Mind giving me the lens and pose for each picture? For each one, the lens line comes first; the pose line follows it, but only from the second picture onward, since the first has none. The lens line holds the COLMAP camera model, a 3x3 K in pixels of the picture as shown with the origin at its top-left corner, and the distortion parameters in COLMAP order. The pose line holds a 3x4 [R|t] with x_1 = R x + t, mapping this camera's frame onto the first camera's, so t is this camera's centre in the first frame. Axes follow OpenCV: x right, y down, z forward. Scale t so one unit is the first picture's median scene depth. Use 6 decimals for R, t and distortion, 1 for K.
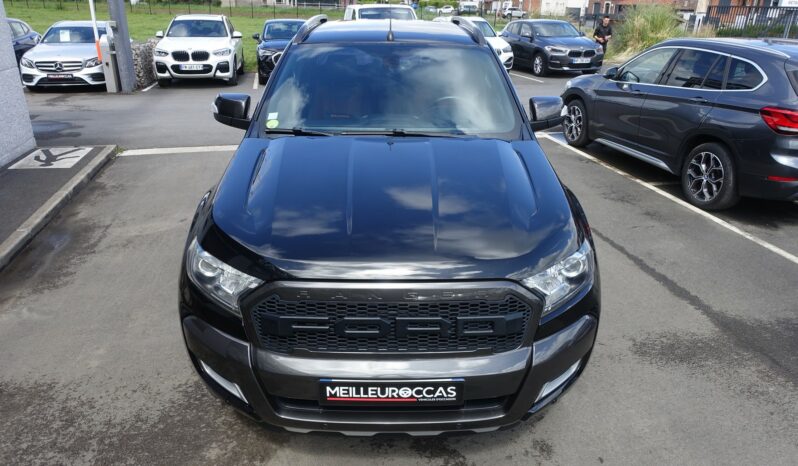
lens RADIAL K [[543.2, 0, 399.0], [0, 543.2, 233.0], [0, 0, 1]] dist [-0.000745, -0.002295]
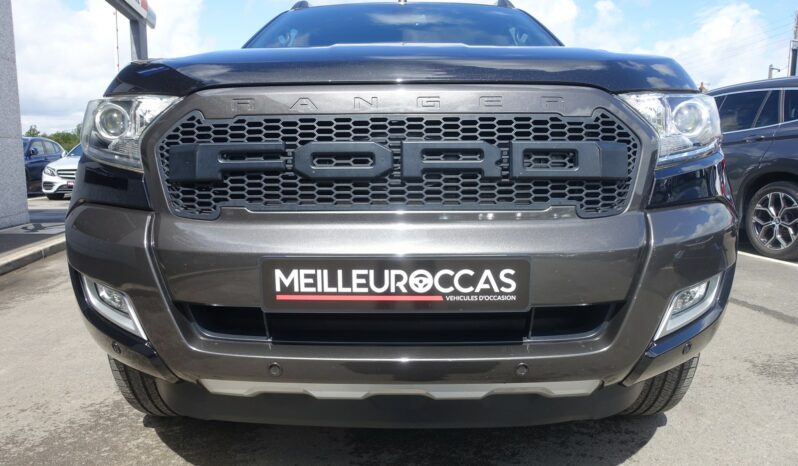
lens RADIAL K [[543.2, 0, 399.0], [0, 543.2, 233.0], [0, 0, 1]] dist [-0.000745, -0.002295]
pose [[0.999328, -0.010225, -0.035206, 0.006512], [0.000735, 0.965712, -0.259617, 0.266991], [0.036654, 0.259416, 0.965070, 0.324500]]
